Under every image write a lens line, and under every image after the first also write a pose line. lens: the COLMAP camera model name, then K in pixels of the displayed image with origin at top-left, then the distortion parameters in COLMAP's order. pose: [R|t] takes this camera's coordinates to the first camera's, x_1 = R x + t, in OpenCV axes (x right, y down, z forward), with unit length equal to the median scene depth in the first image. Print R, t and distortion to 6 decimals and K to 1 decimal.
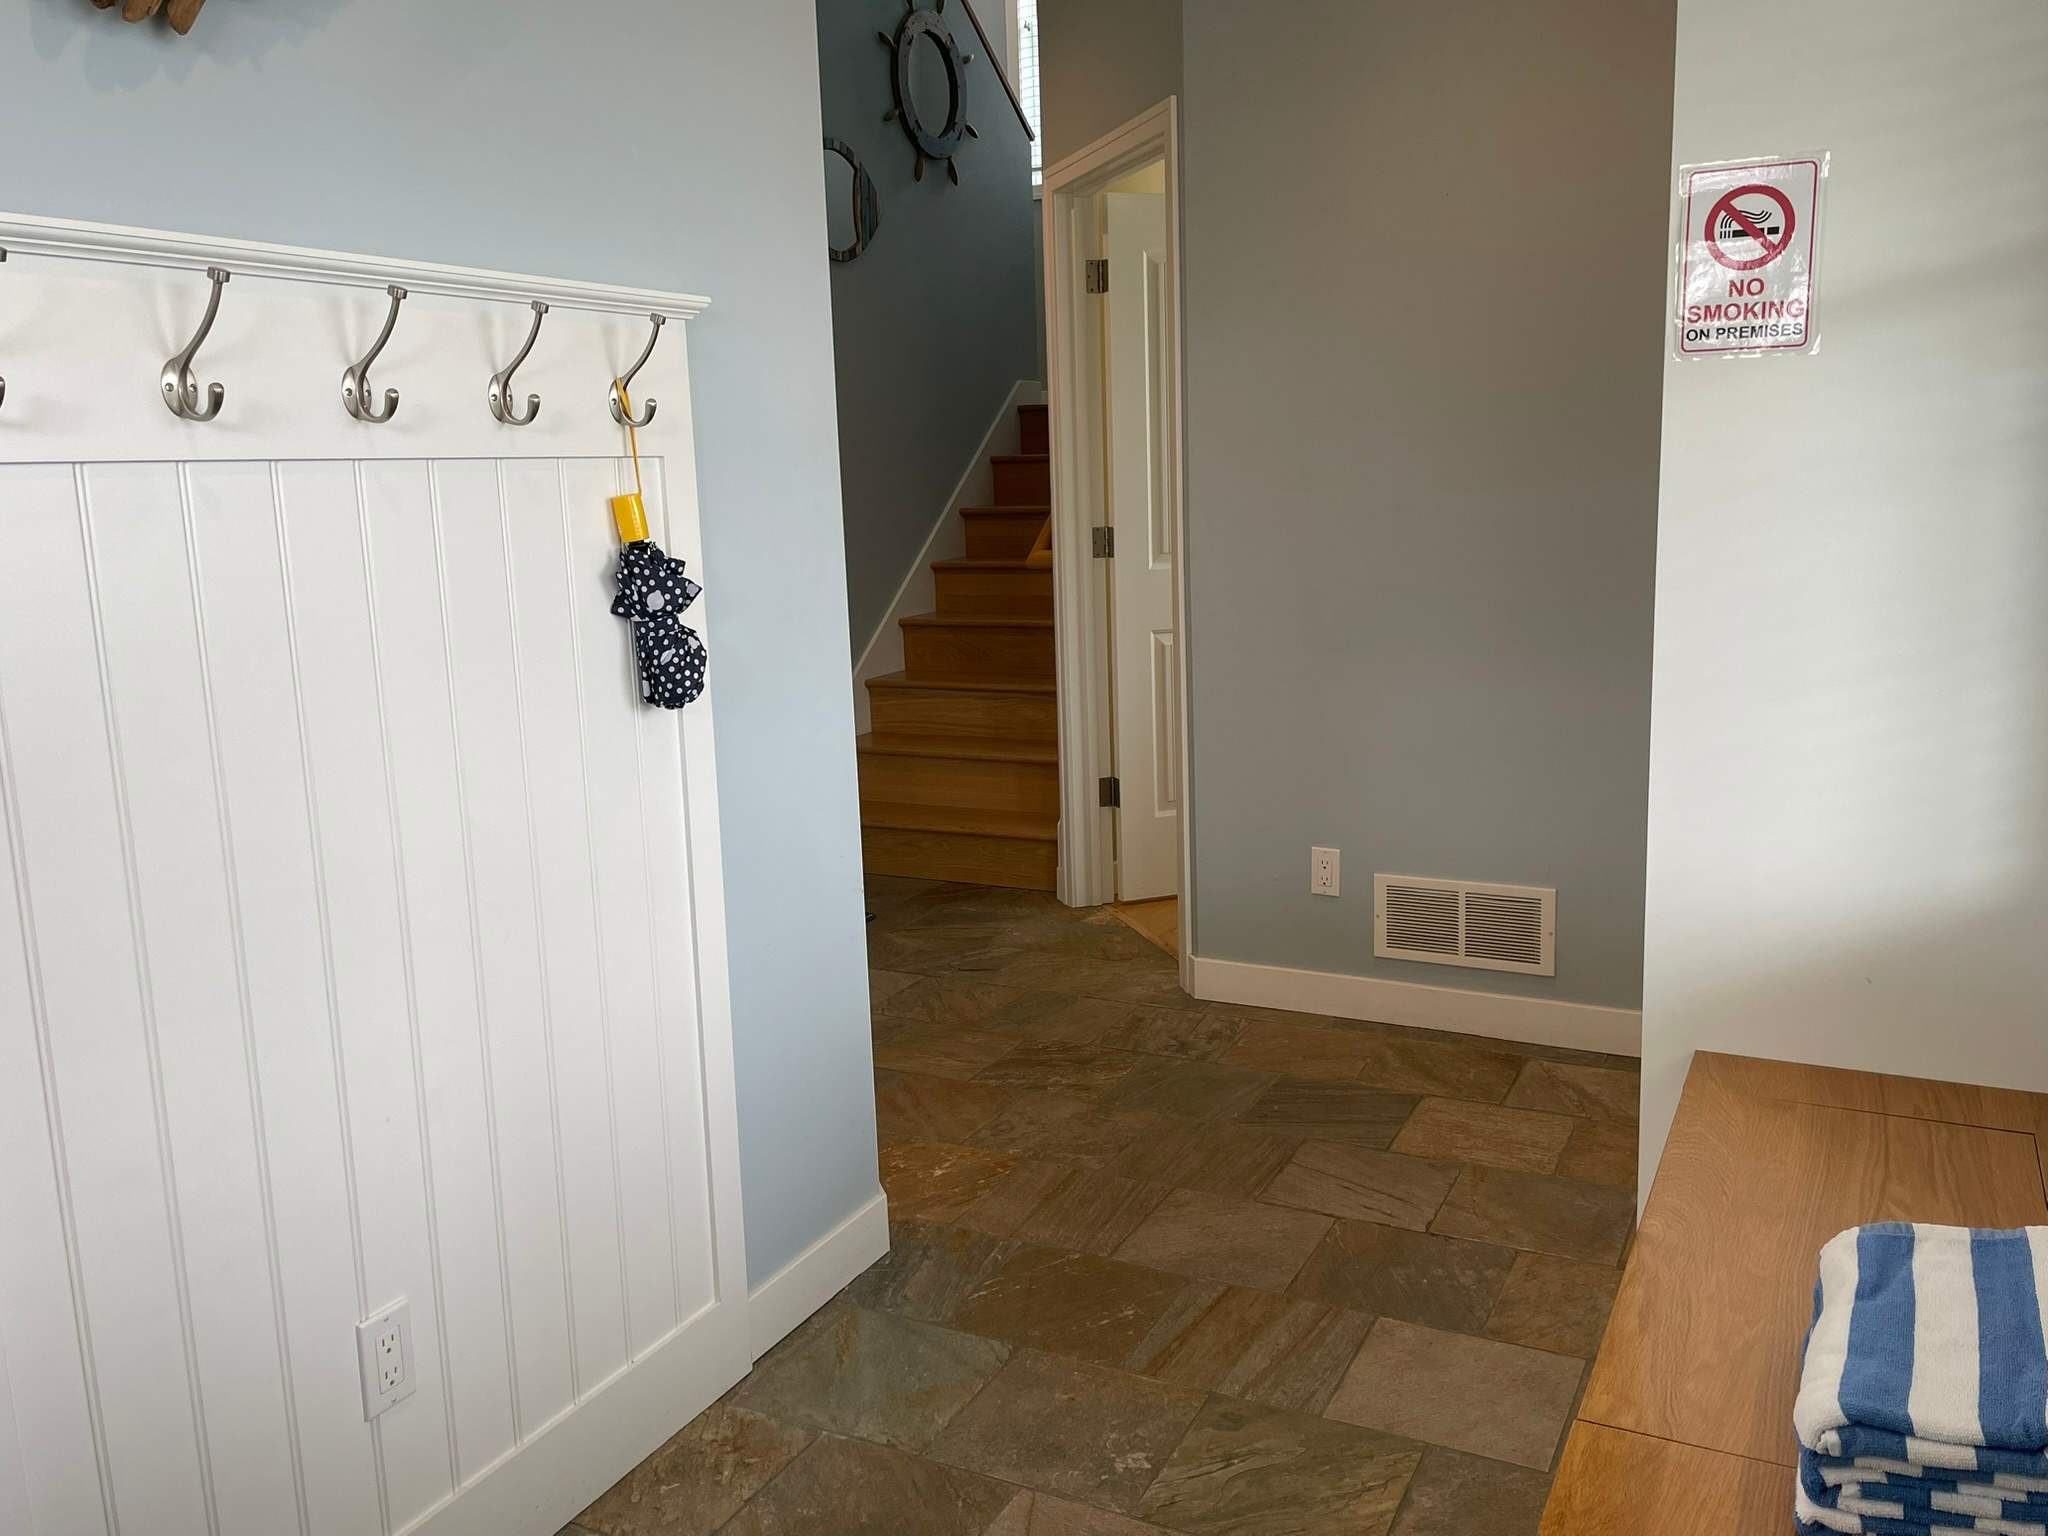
lens RADIAL K [[1668.1, 0, 1022.5], [0, 1668.1, 764.5], [0, 0, 1]] dist [0.036911, 0.000209]
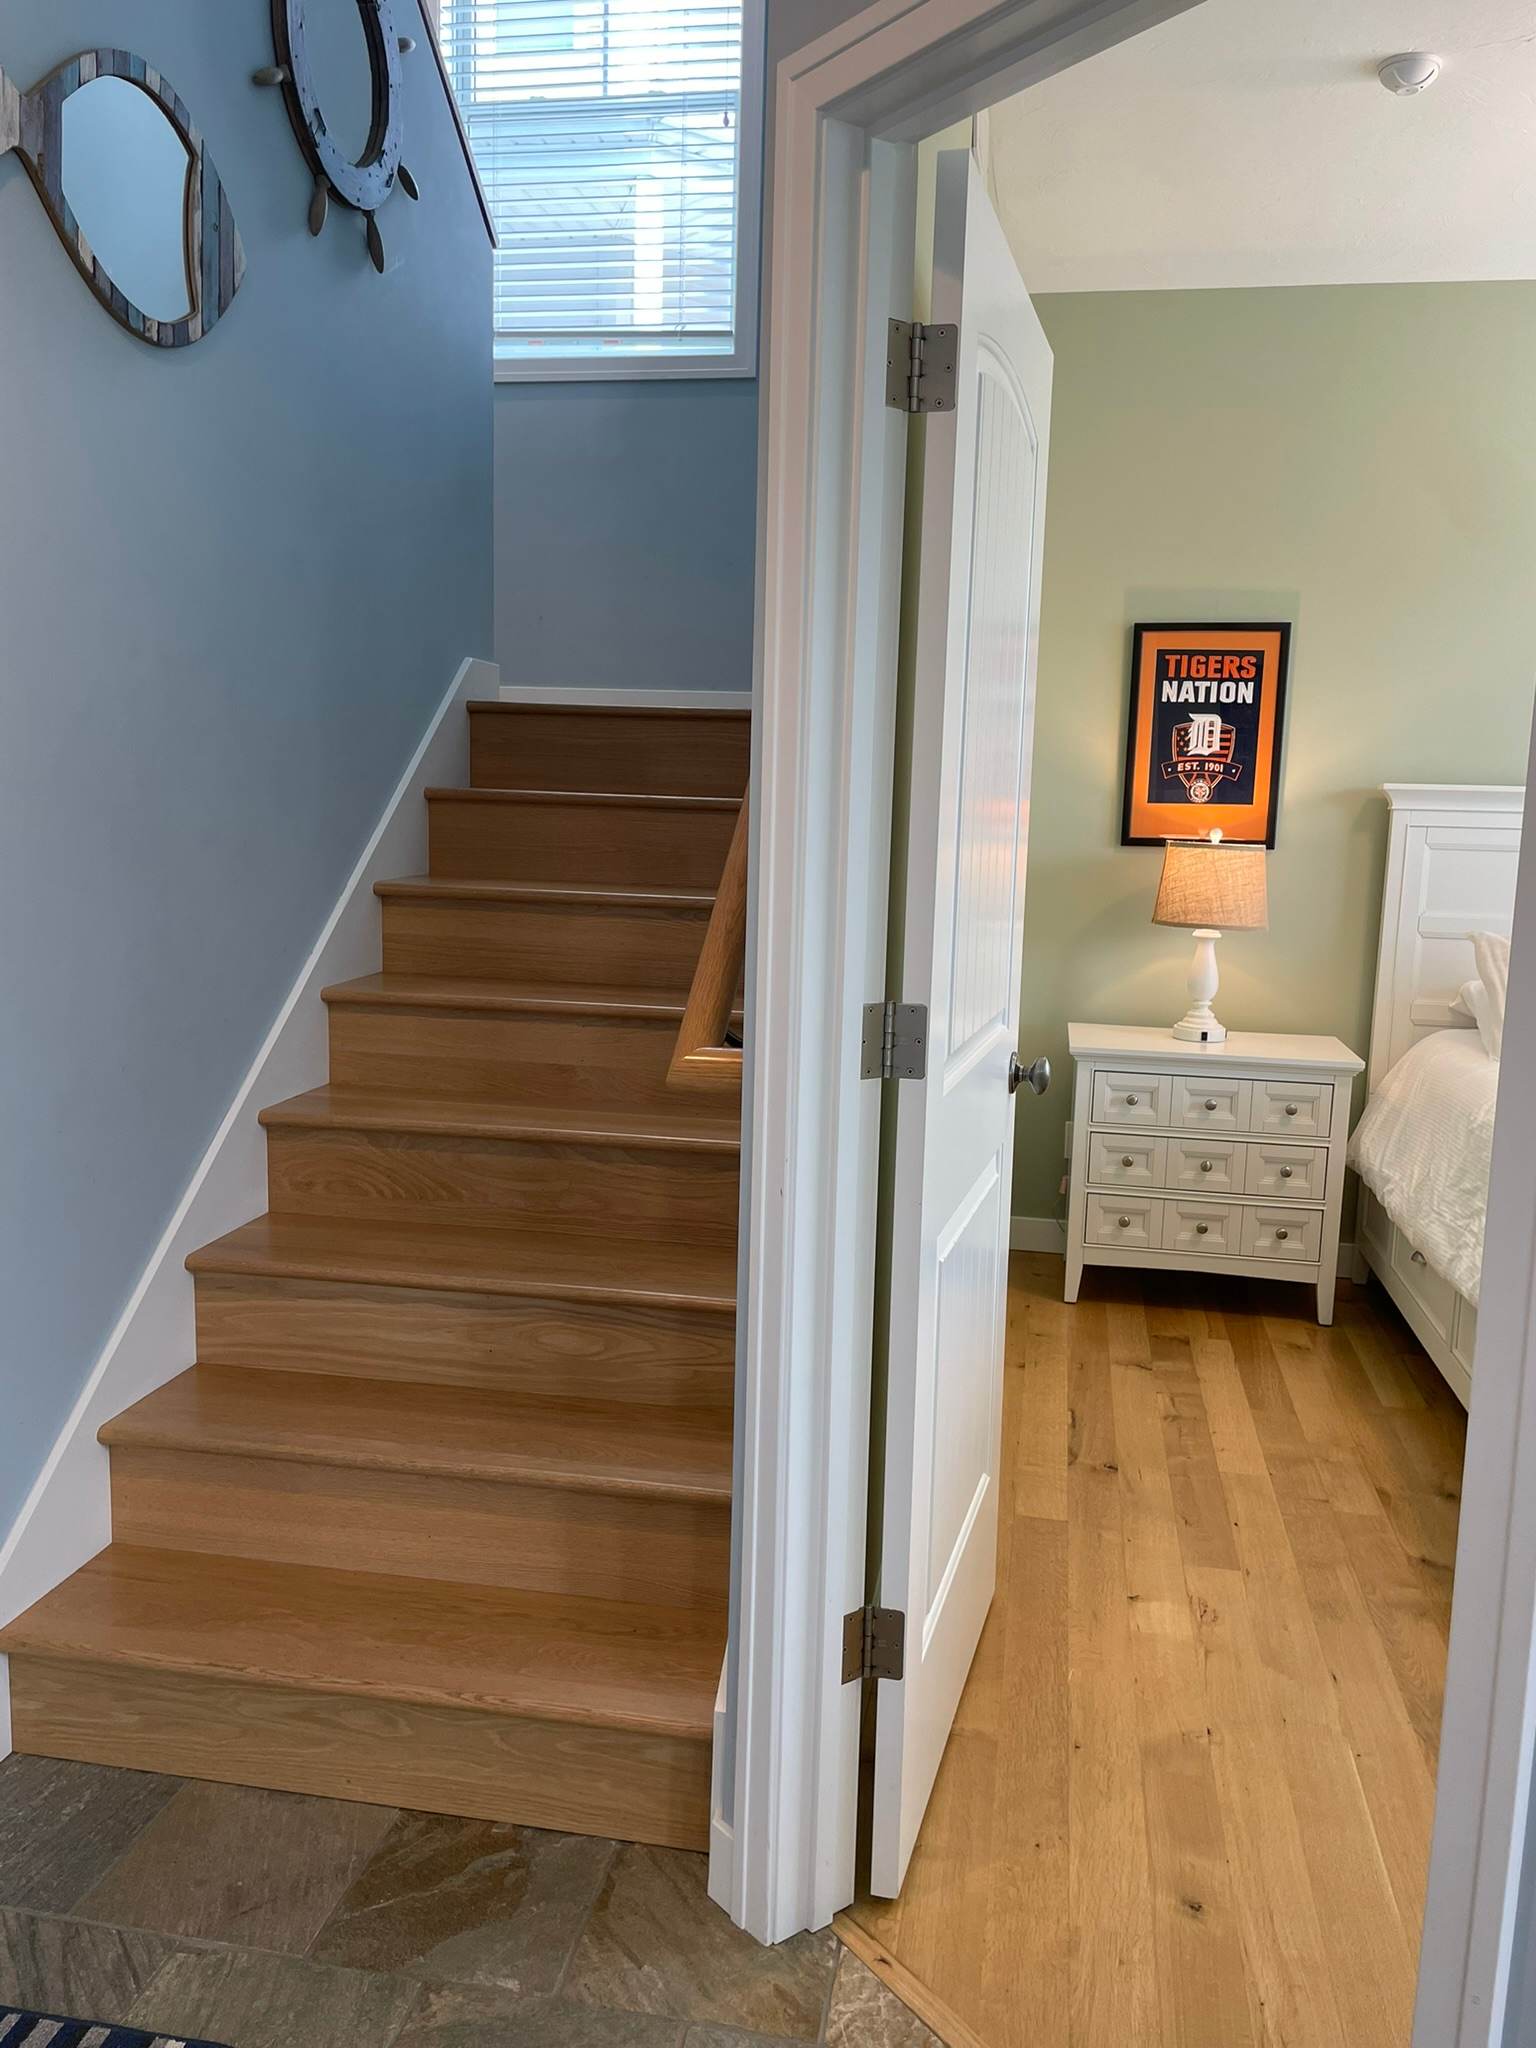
lens RADIAL K [[1566.9, 0, 767.0], [0, 1566.9, 1000.3], [0, 0, 1]] dist [0.098116, -0.119853]
pose [[0.953599, 0.018677, 0.300499, -0.074143], [-0.005270, 0.998957, -0.045365, -0.102259], [-0.301033, 0.041676, 0.952703, 0.528948]]
